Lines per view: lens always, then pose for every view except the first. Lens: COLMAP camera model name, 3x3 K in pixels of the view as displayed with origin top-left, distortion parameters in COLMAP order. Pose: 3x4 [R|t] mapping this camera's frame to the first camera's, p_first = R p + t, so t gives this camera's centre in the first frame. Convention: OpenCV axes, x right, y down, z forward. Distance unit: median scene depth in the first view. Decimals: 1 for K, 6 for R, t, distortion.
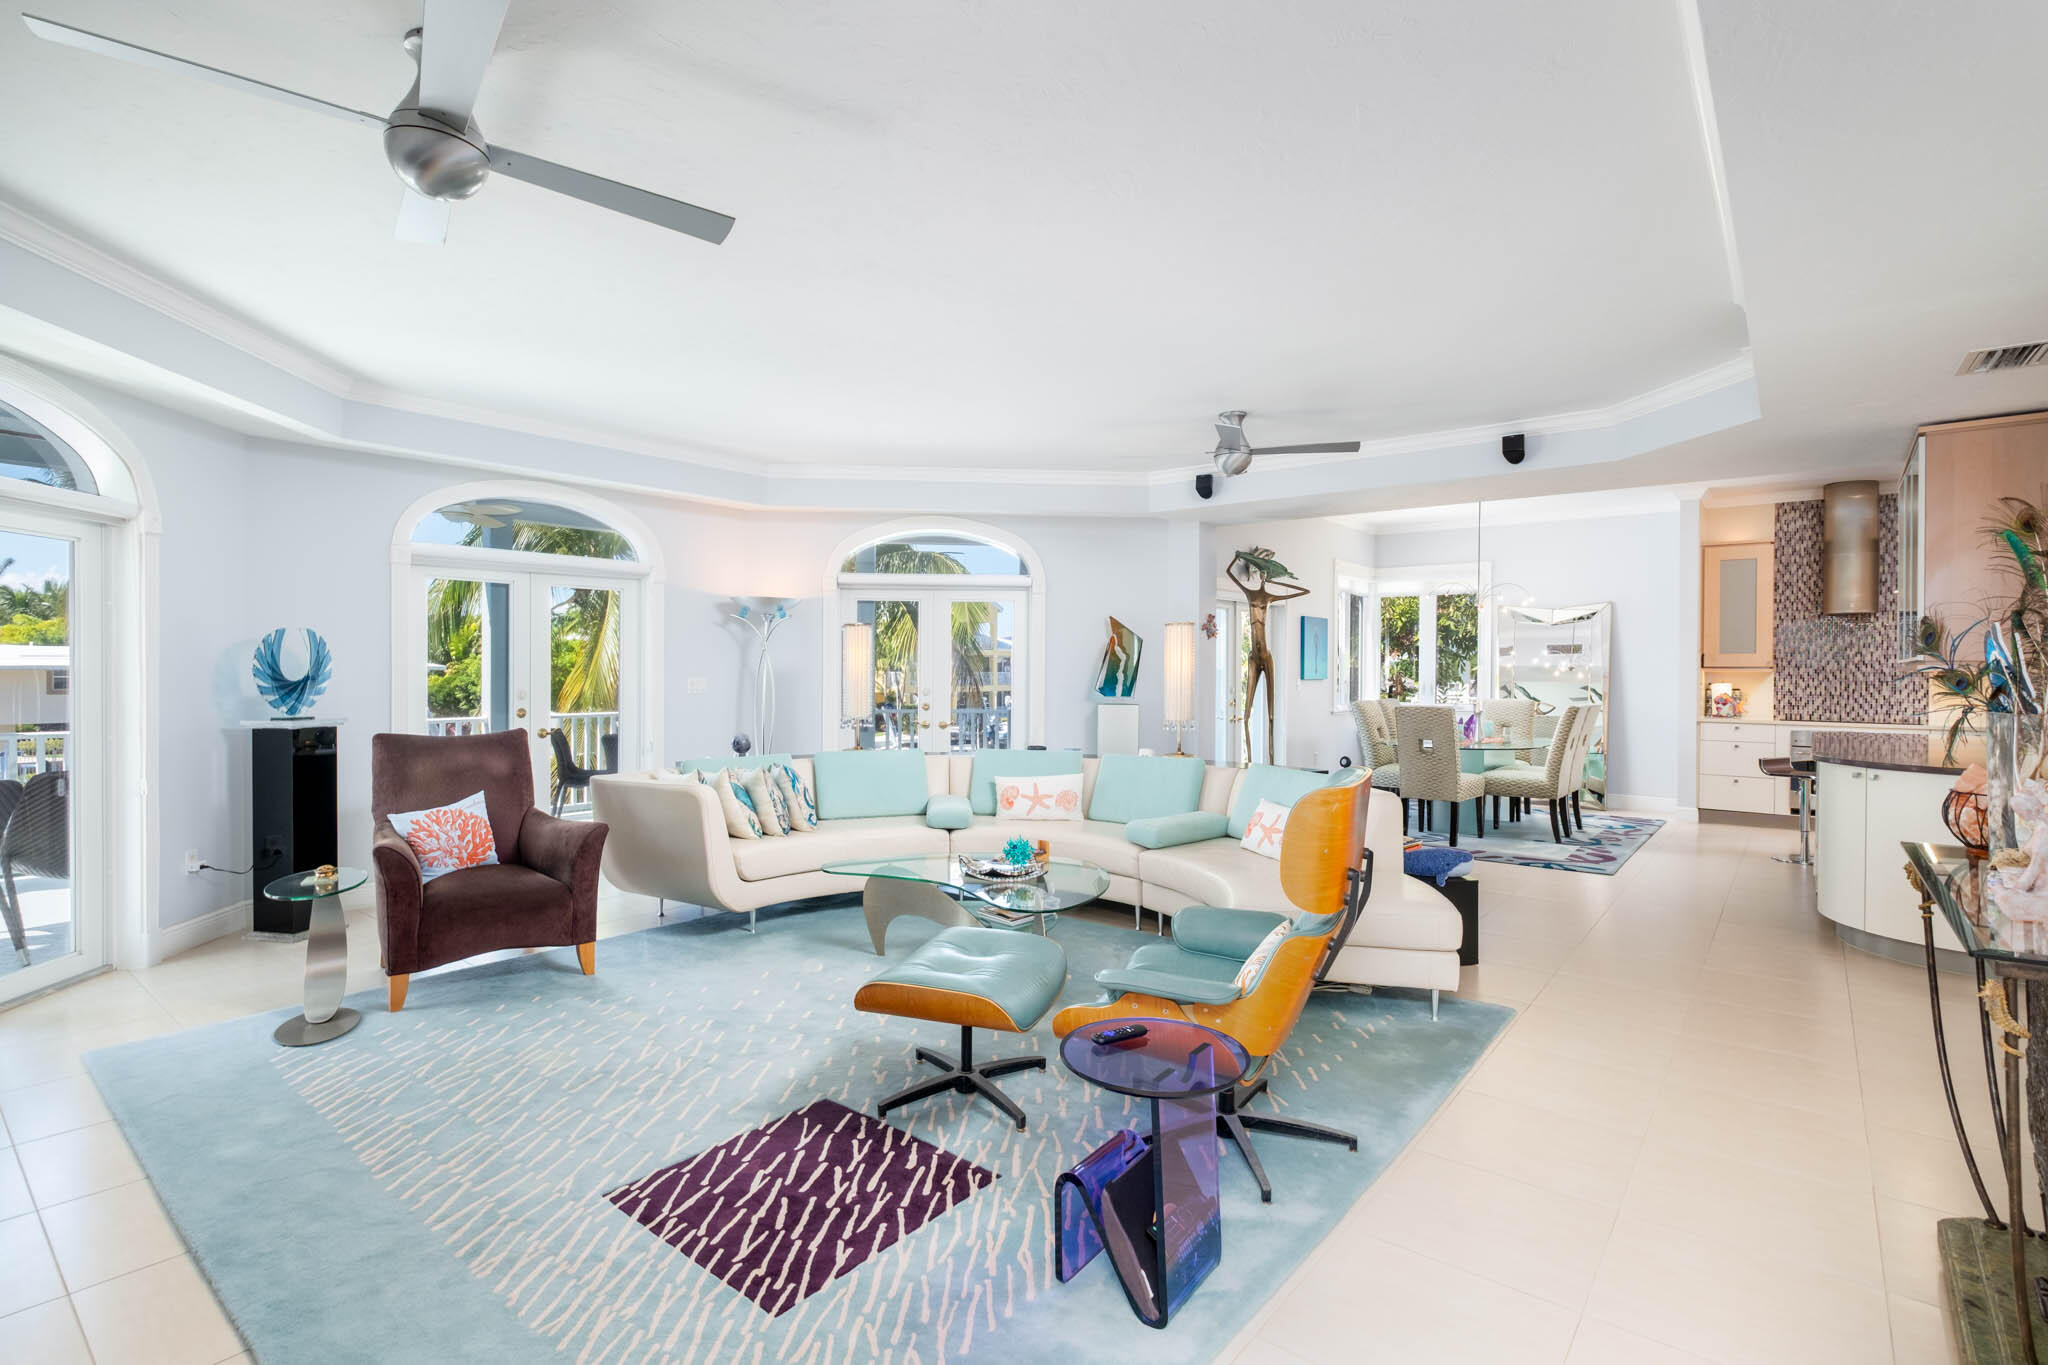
lens RADIAL K [[978.5, 0, 1020.3], [0, 978.5, 675.5], [0, 0, 1]] dist [0.014818, -0.000062]
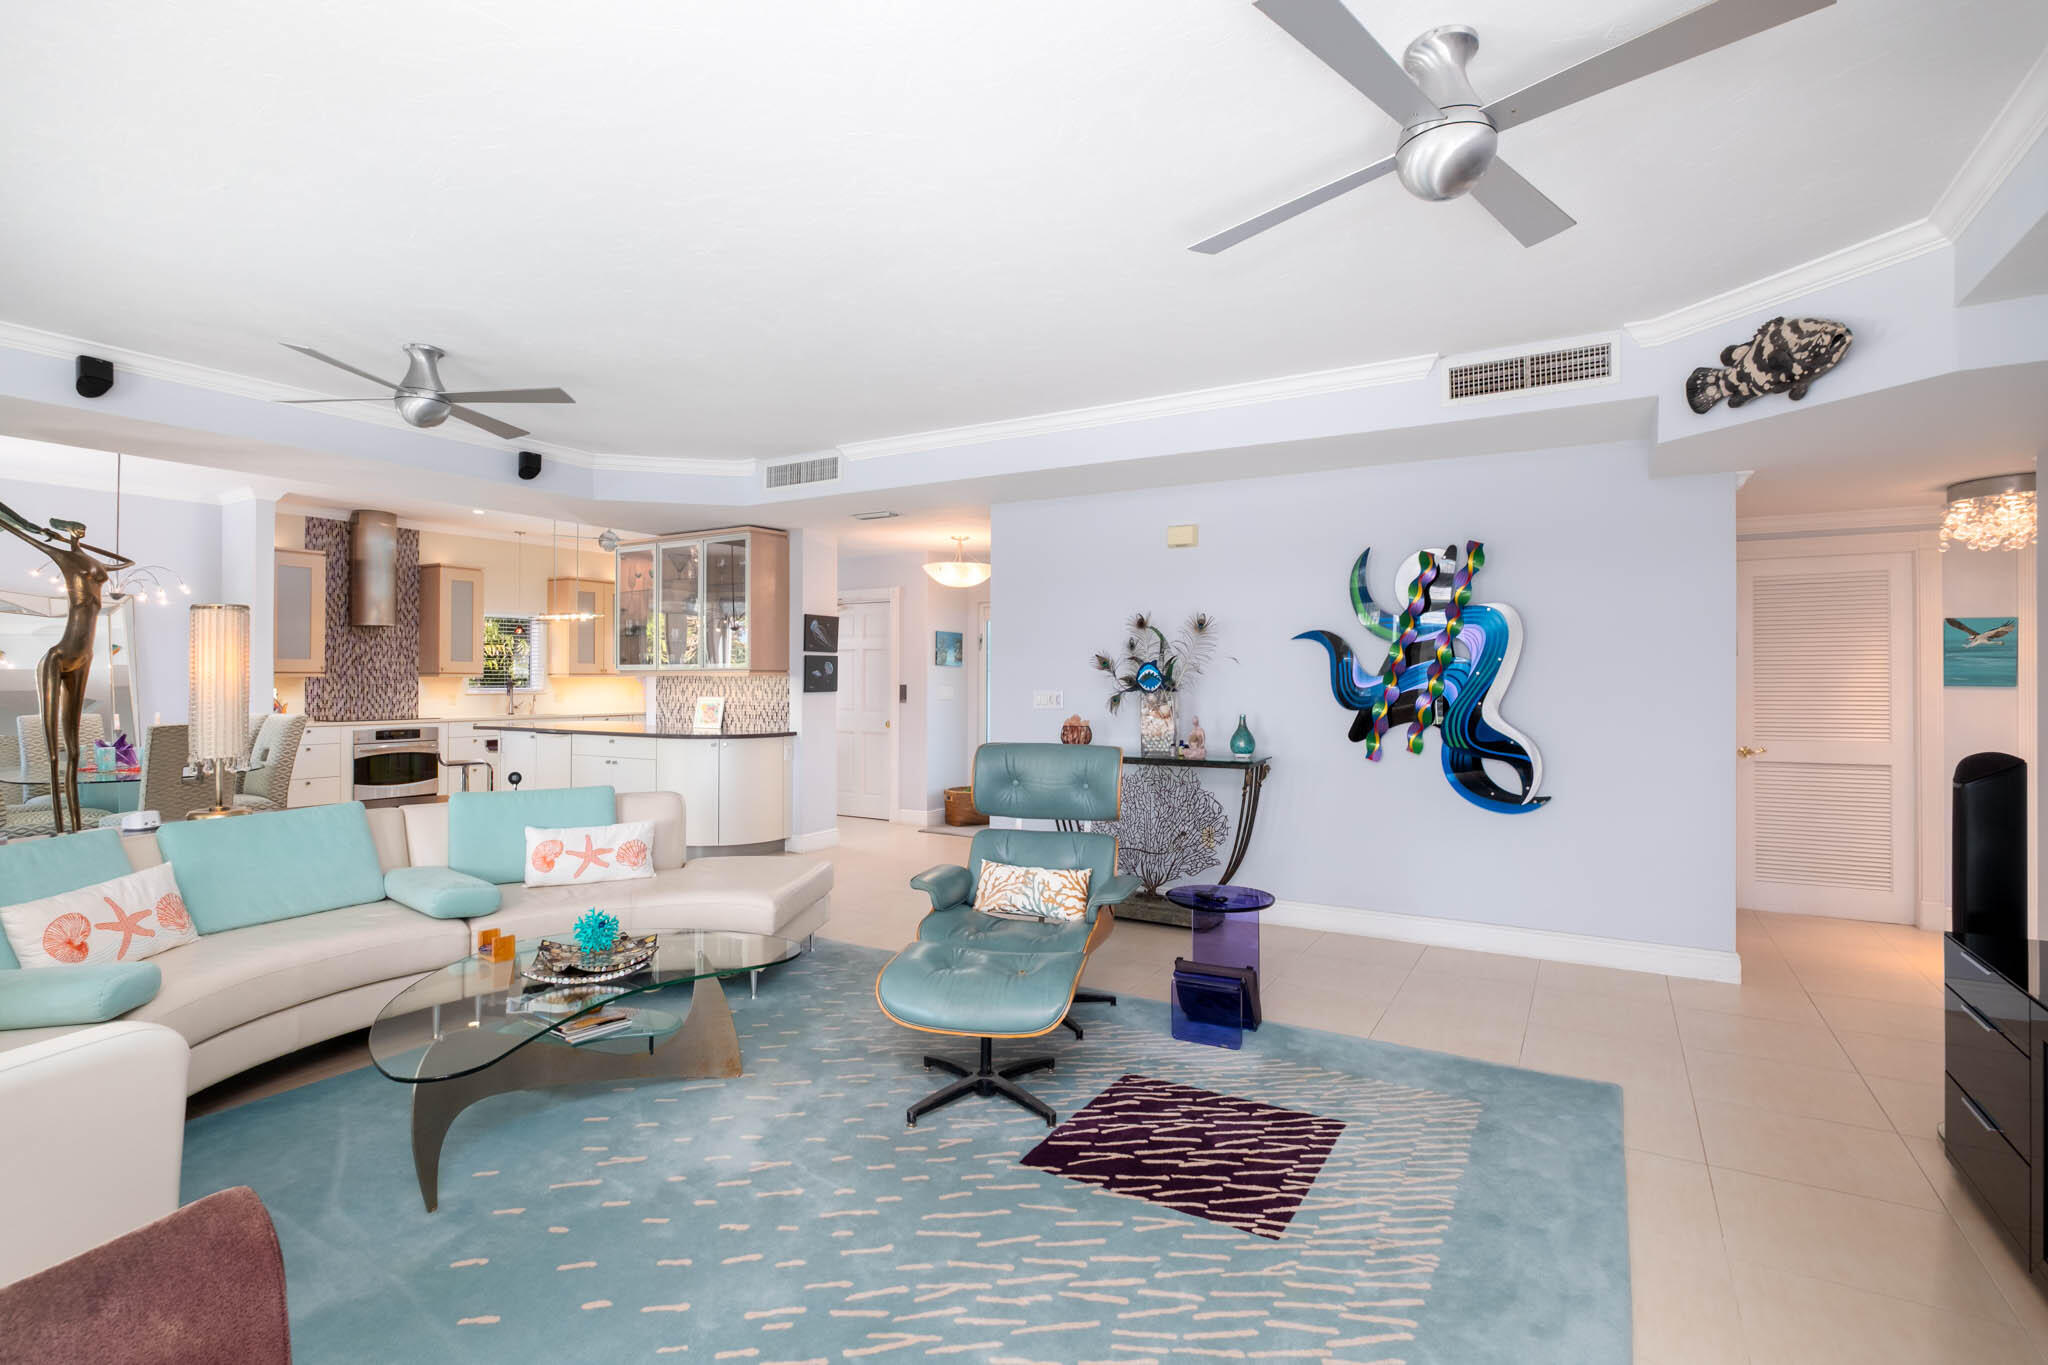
lens RADIAL K [[978.5, 0, 1020.3], [0, 978.5, 675.5], [0, 0, 1]] dist [0.014818, -0.000062]
pose [[-0.149183, -0.003916, 0.988802, -0.754980], [0.007022, 0.999963, 0.005020, -0.009742], [-0.988785, 0.007692, -0.149150, 0.791759]]
